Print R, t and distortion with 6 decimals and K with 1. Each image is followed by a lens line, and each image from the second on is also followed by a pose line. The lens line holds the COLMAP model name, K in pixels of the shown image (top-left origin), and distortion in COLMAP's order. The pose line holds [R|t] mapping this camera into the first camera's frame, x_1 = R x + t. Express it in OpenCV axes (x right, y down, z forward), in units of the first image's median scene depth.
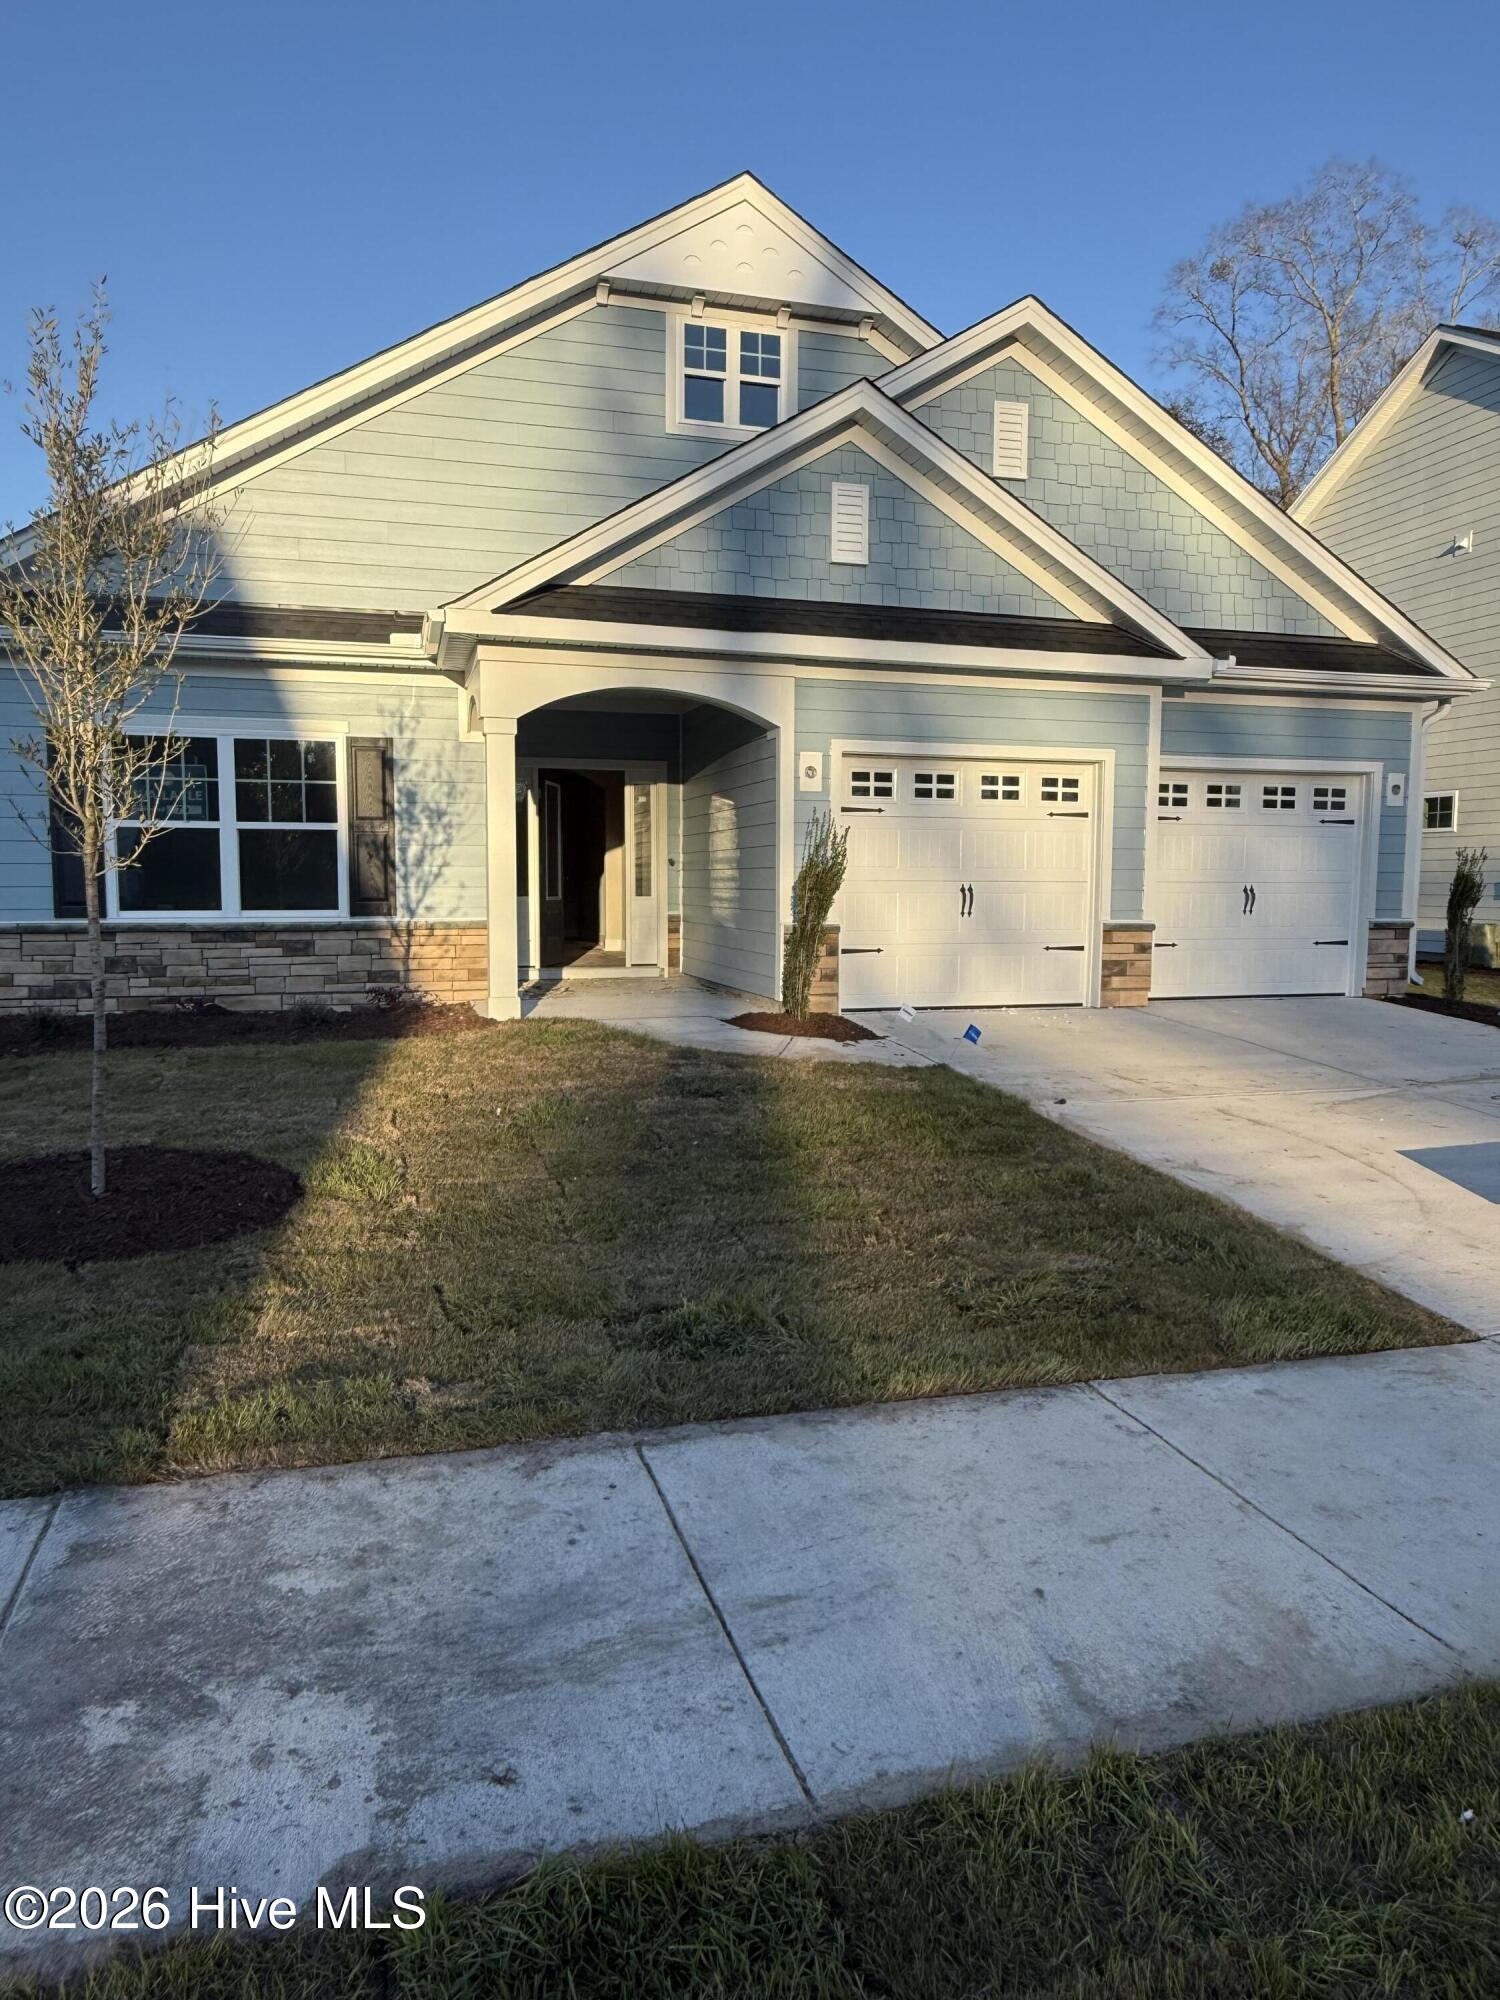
lens RADIAL K [[1266.7, 0, 746.5], [0, 1266.7, 982.1], [0, 0, 1]] dist [0.001984, 0.002044]
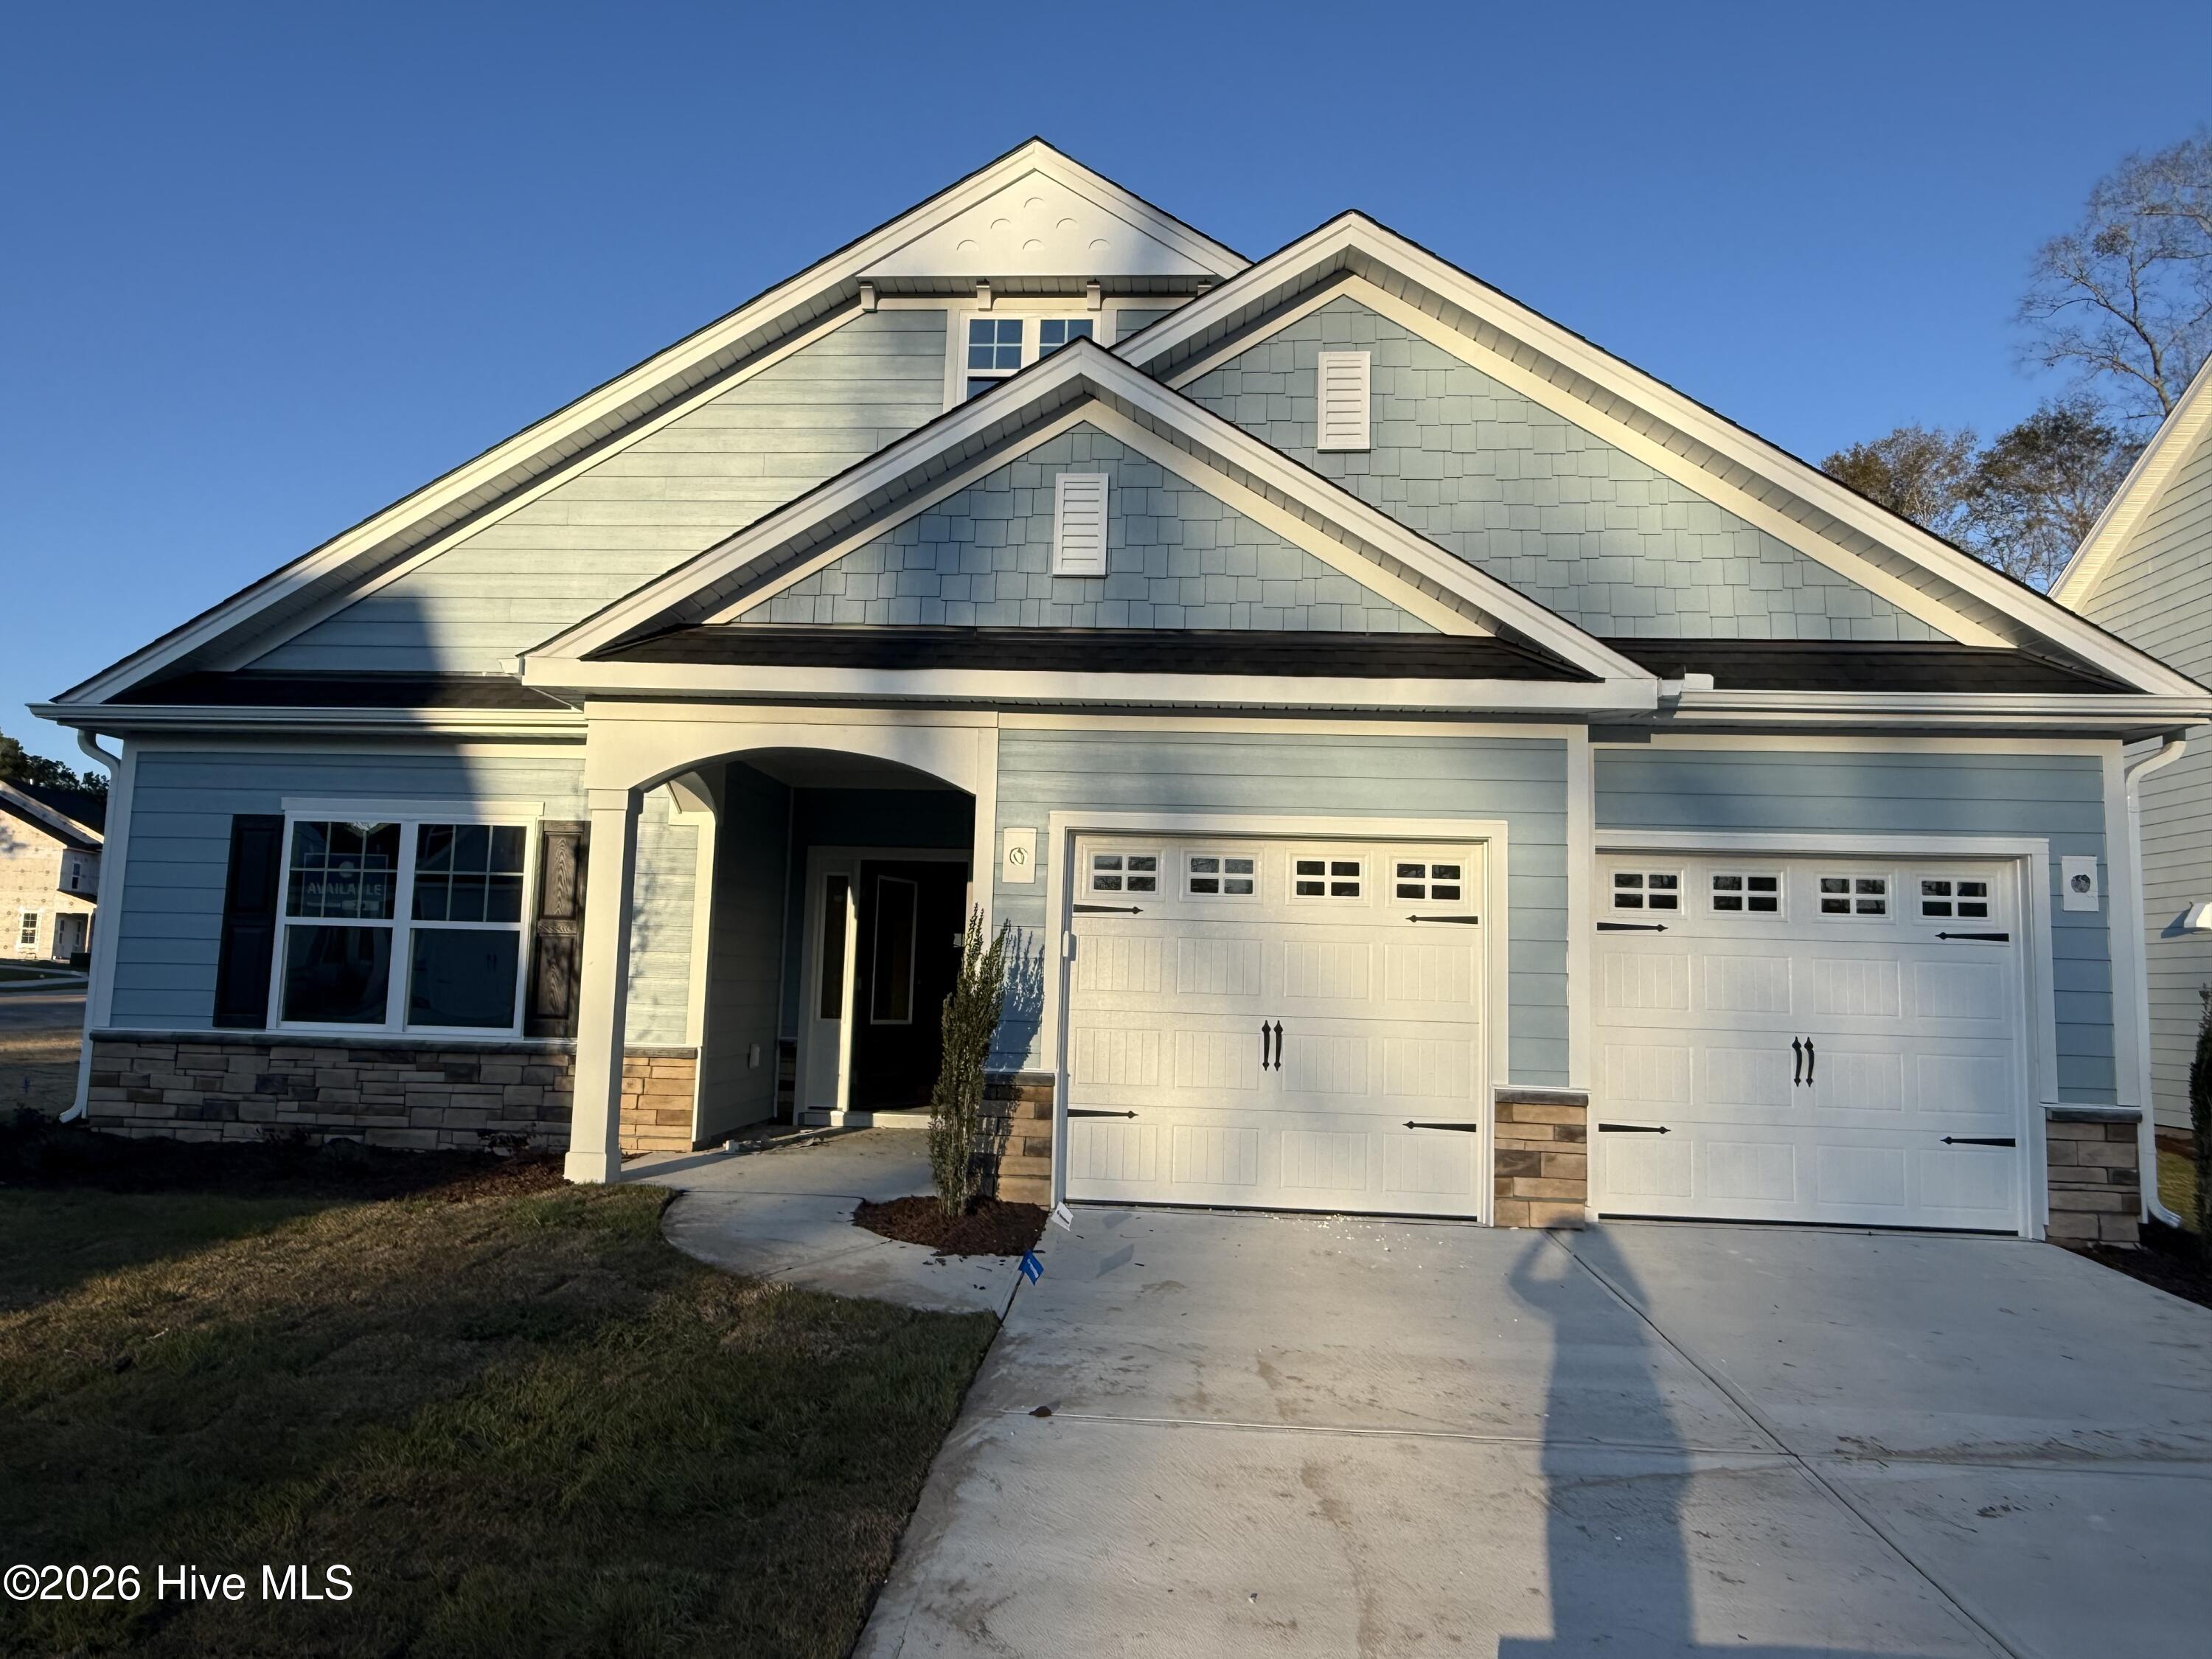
lens RADIAL K [[1400.9, 0, 1103.9], [0, 1400.9, 835.4], [0, 0, 1]] dist [0.001984, 0.002044]
pose [[0.940235, -0.013188, -0.340271, 0.345973], [-0.053521, 0.981108, -0.185913, -0.031139], [0.336294, 0.193013, 0.921766, 0.269310]]
